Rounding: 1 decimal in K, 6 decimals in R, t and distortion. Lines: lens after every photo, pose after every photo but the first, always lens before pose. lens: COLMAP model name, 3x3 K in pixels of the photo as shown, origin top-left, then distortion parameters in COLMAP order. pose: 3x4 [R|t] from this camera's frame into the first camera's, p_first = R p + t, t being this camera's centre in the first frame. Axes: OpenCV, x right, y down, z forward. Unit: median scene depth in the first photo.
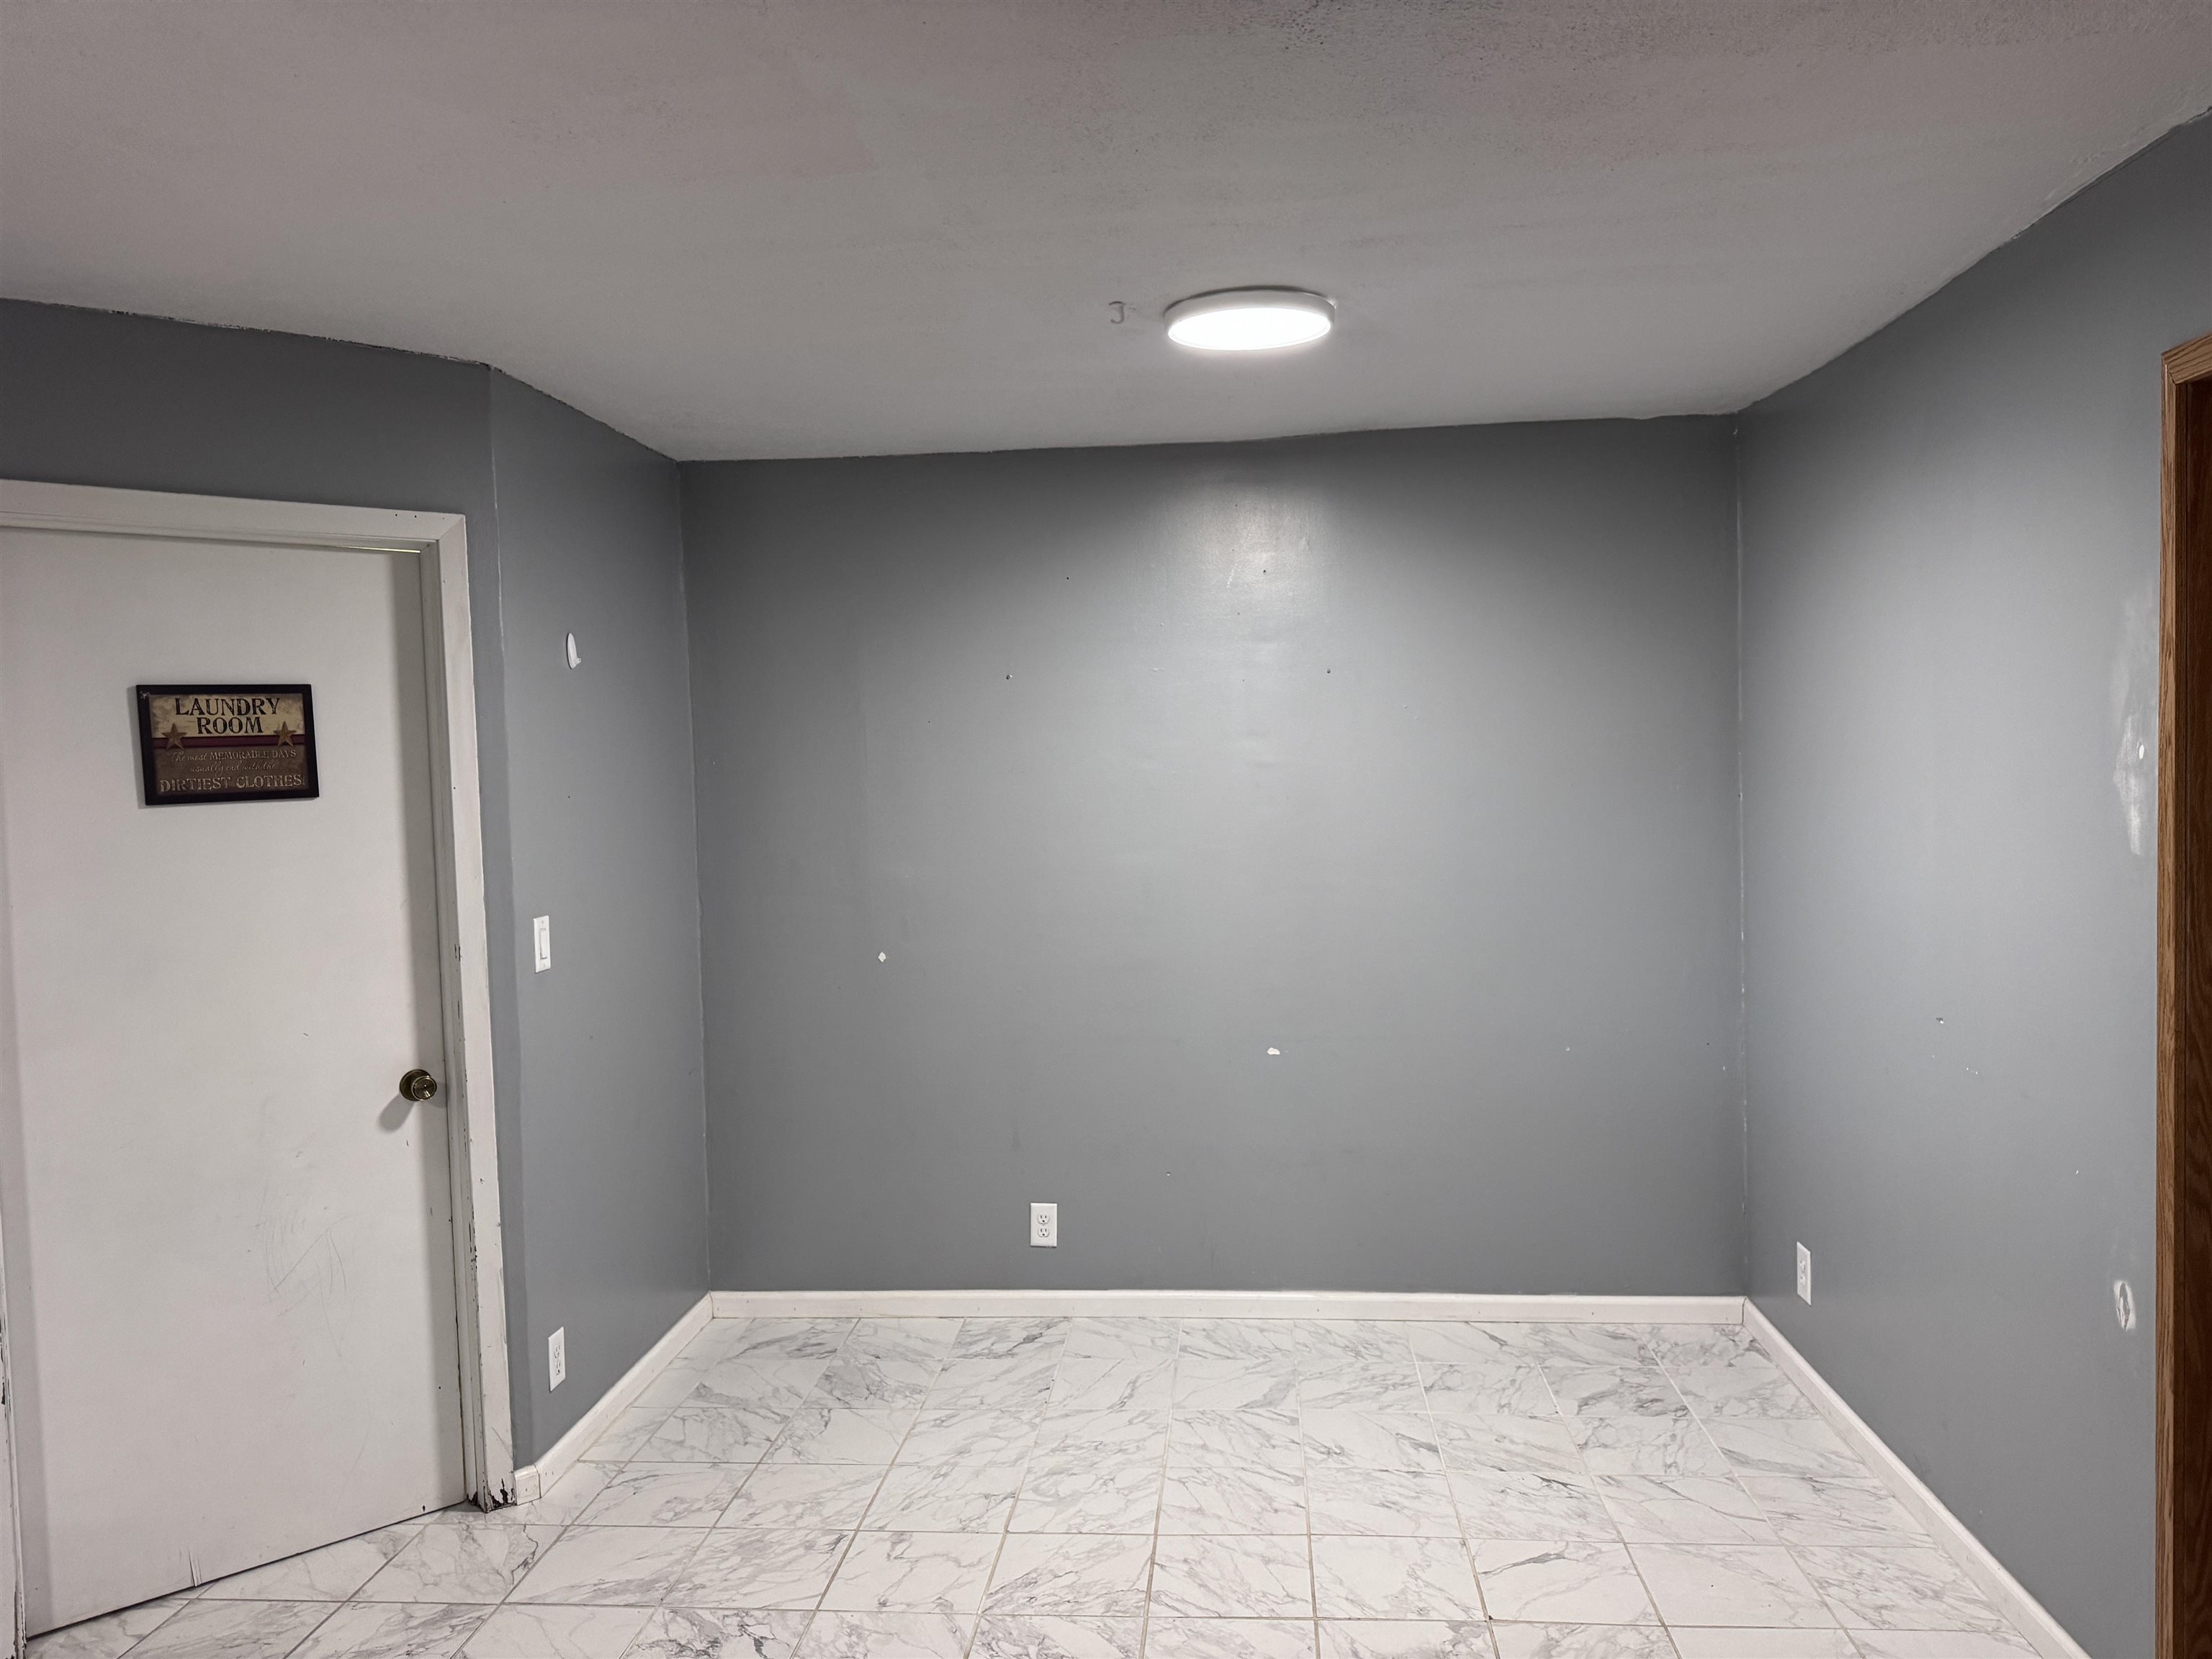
lens RADIAL K [[1558.6, 0, 1115.6], [0, 1558.6, 833.3], [0, 0, 1]] dist [0.108782, -0.175028]
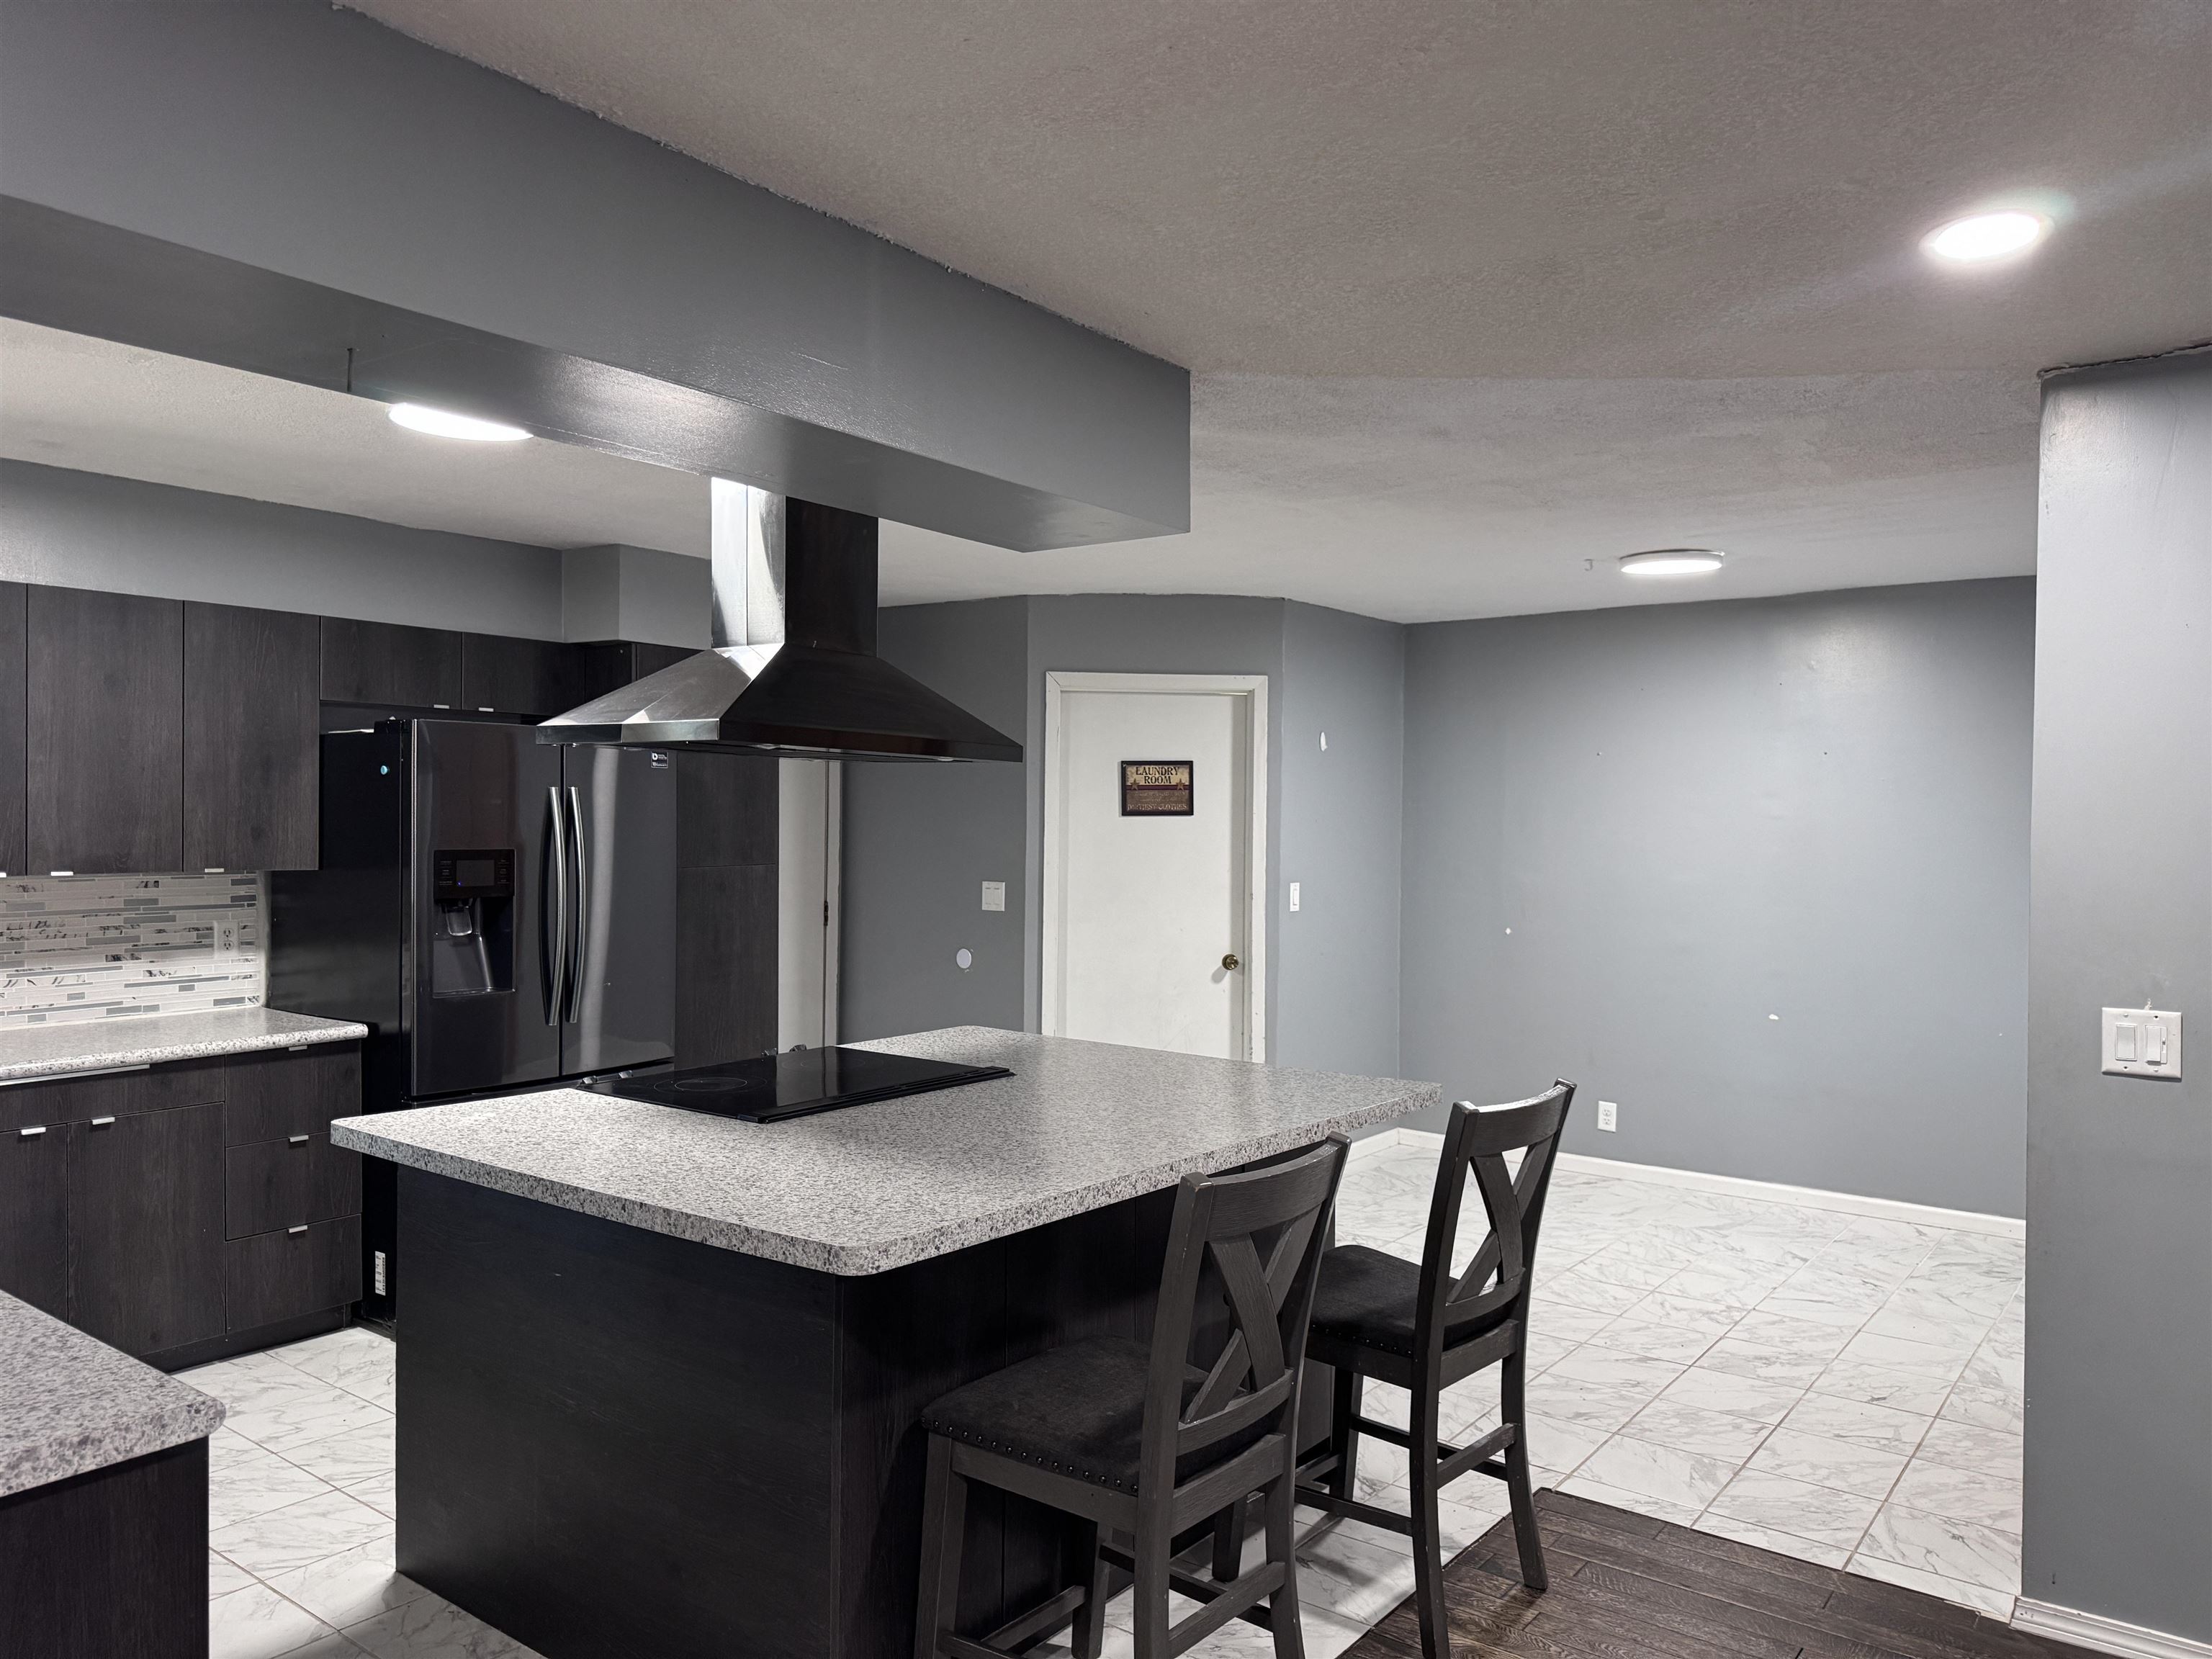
lens RADIAL K [[1558.6, 0, 1115.6], [0, 1558.6, 833.3], [0, 0, 1]] dist [0.108782, -0.175028]
pose [[0.850949, 0.041754, -0.523586, 0.458307], [-0.055537, 0.998400, -0.010642, 0.026930], [0.522303, 0.038134, 0.851907, -0.754661]]
